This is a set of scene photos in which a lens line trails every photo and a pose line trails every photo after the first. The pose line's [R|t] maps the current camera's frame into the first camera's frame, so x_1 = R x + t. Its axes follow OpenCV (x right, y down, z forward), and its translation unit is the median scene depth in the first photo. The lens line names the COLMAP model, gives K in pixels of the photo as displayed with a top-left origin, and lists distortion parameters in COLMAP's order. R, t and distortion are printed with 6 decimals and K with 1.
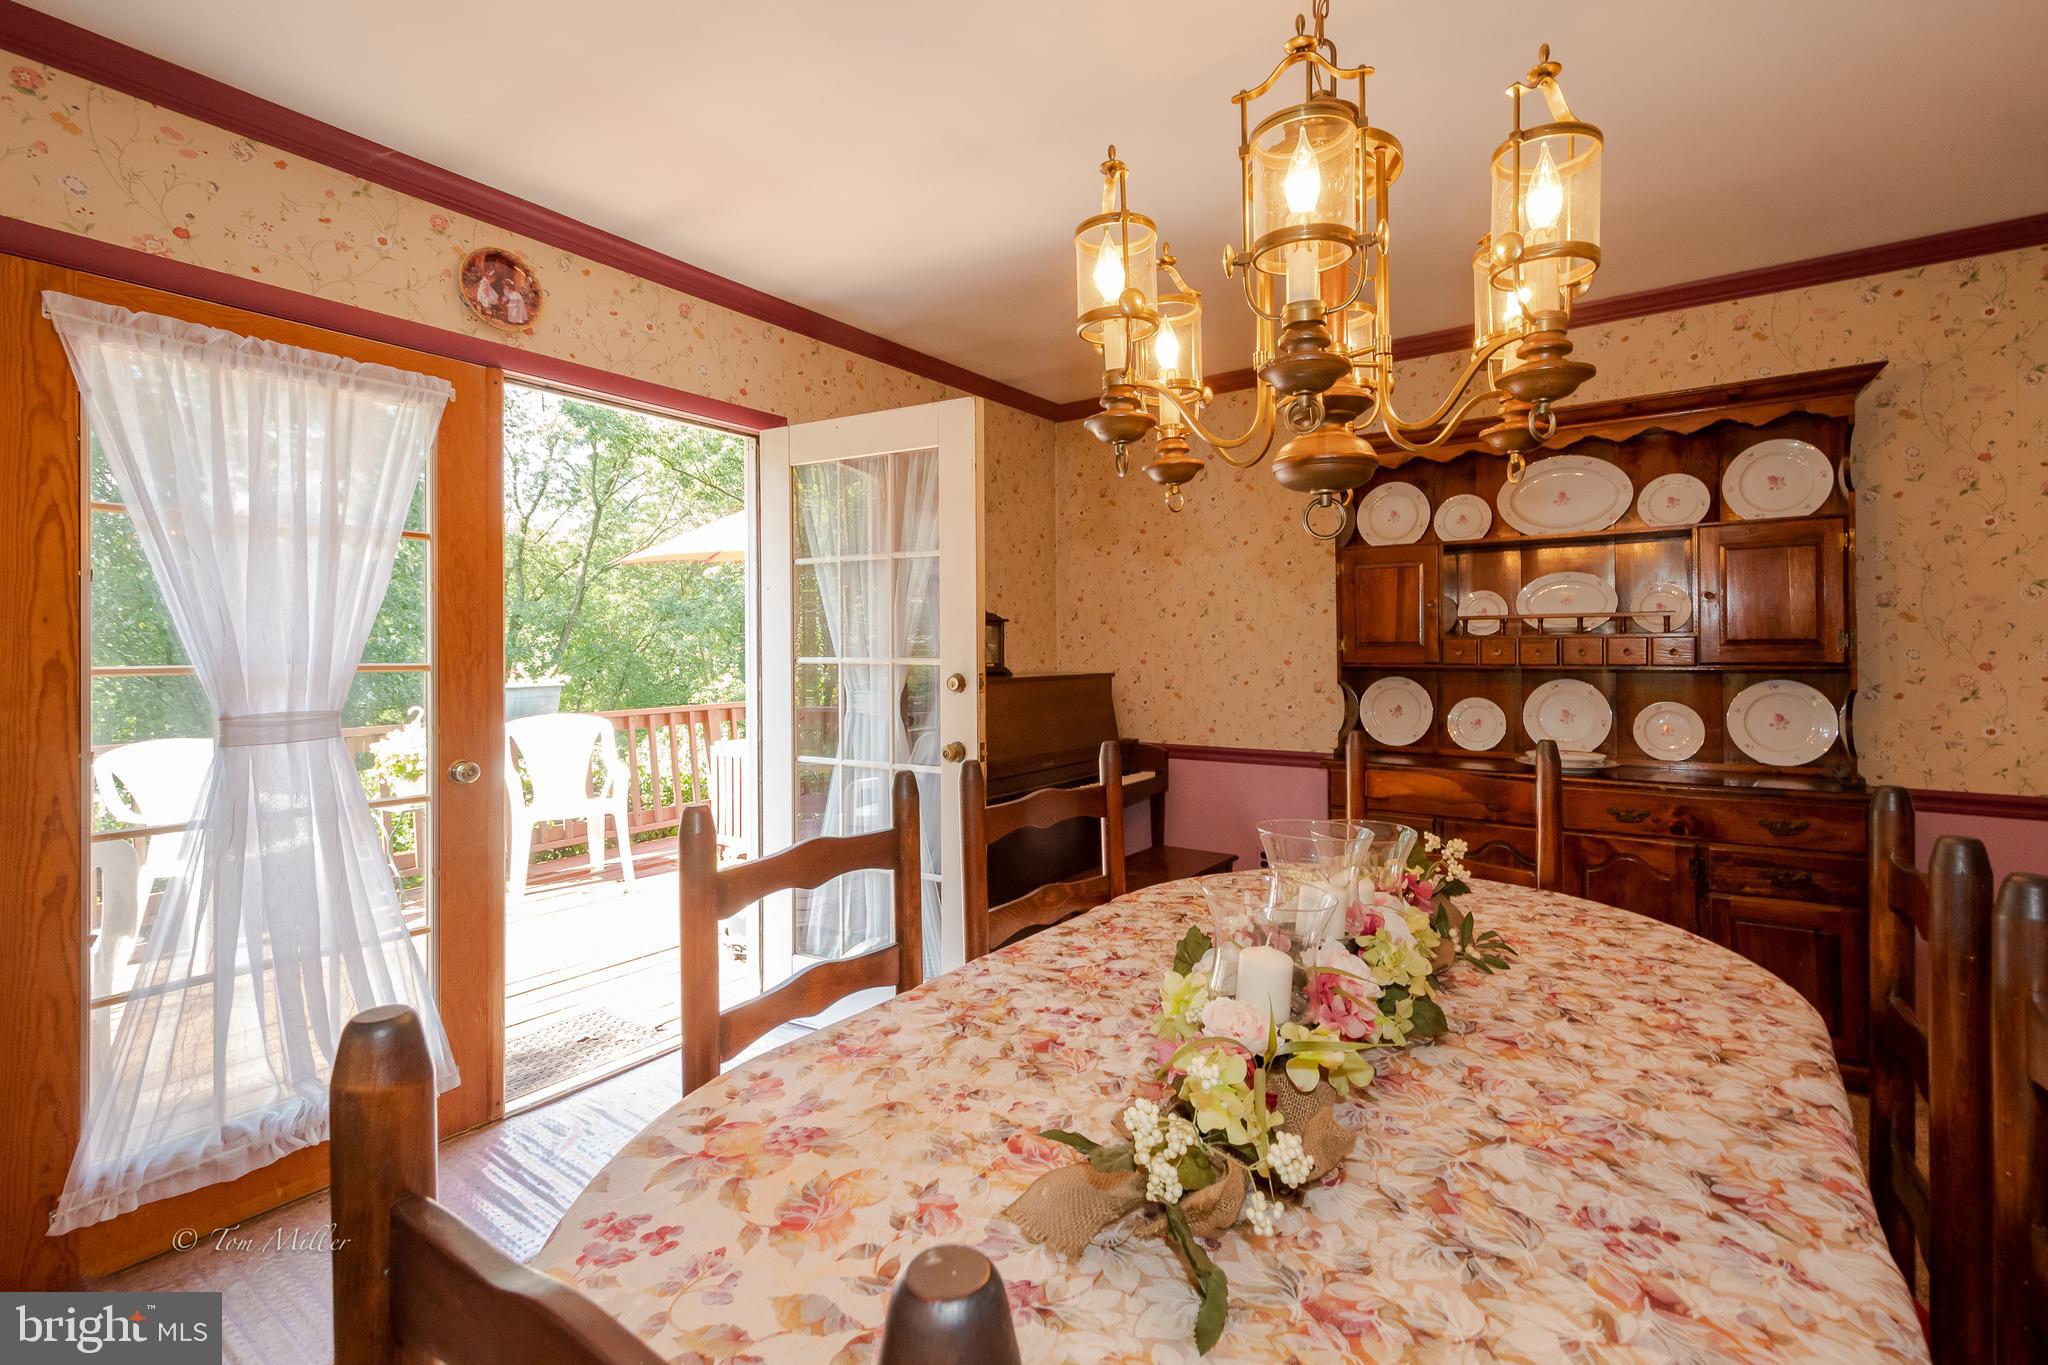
lens RADIAL K [[903.6, 0, 1022.7], [0, 903.6, 671.7], [0, 0, 1]] dist [0.000733, -0.000015]
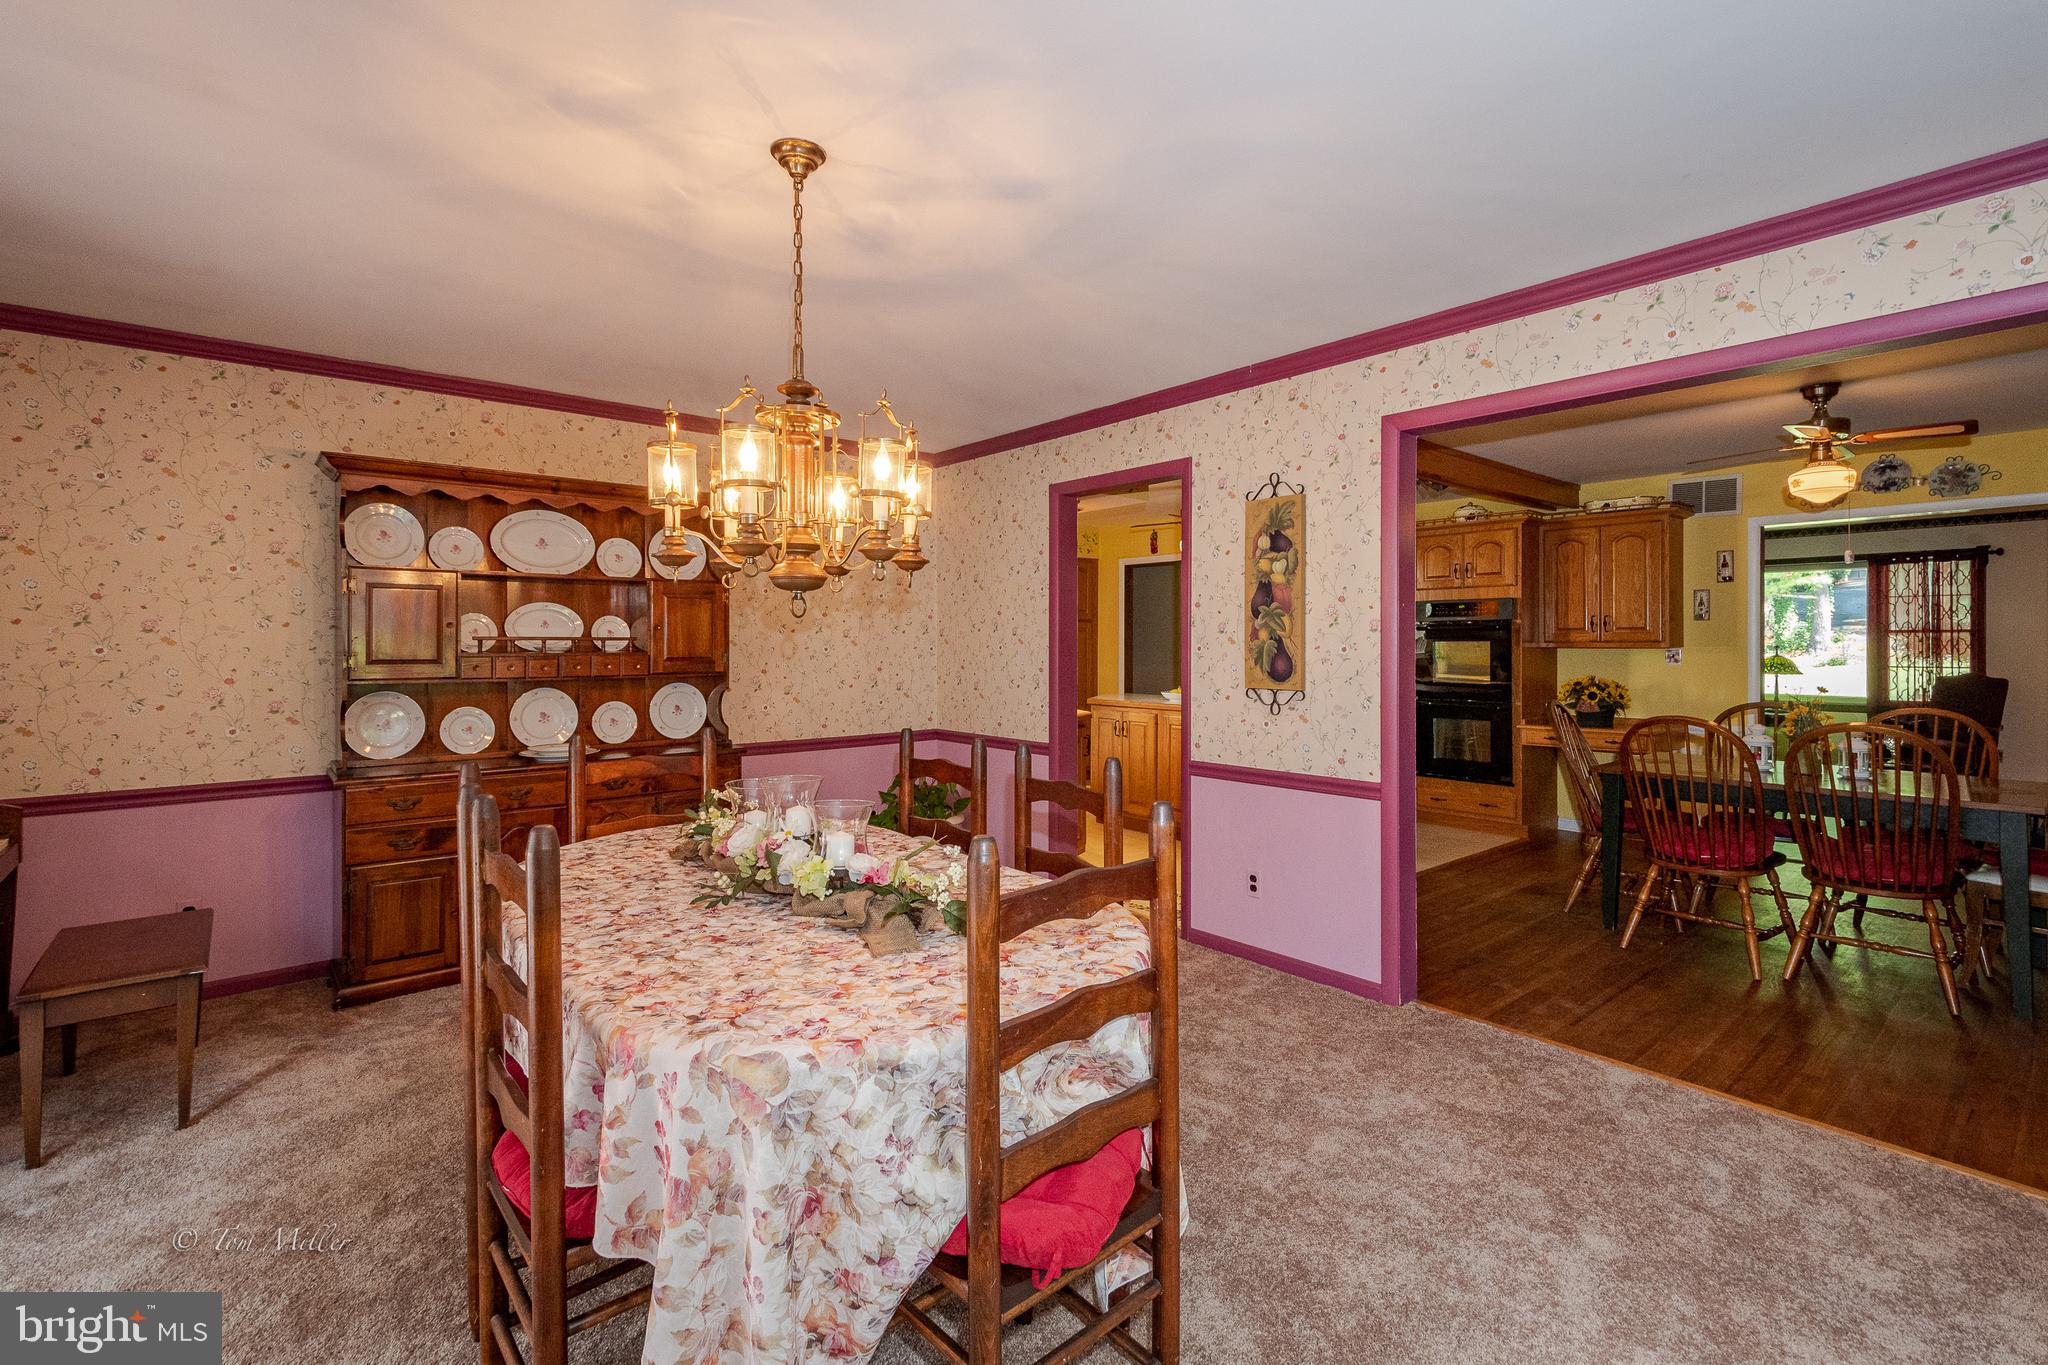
lens RADIAL K [[931.4, 0, 1020.7], [0, 931.4, 651.2], [0, 0, 1]] dist [-0.002286, -0.000174]
pose [[0.261010, -0.001957, 0.965334, -1.168904], [0.023656, 0.999711, -0.004370, -0.053215], [-0.965046, 0.023977, 0.260981, 0.055814]]
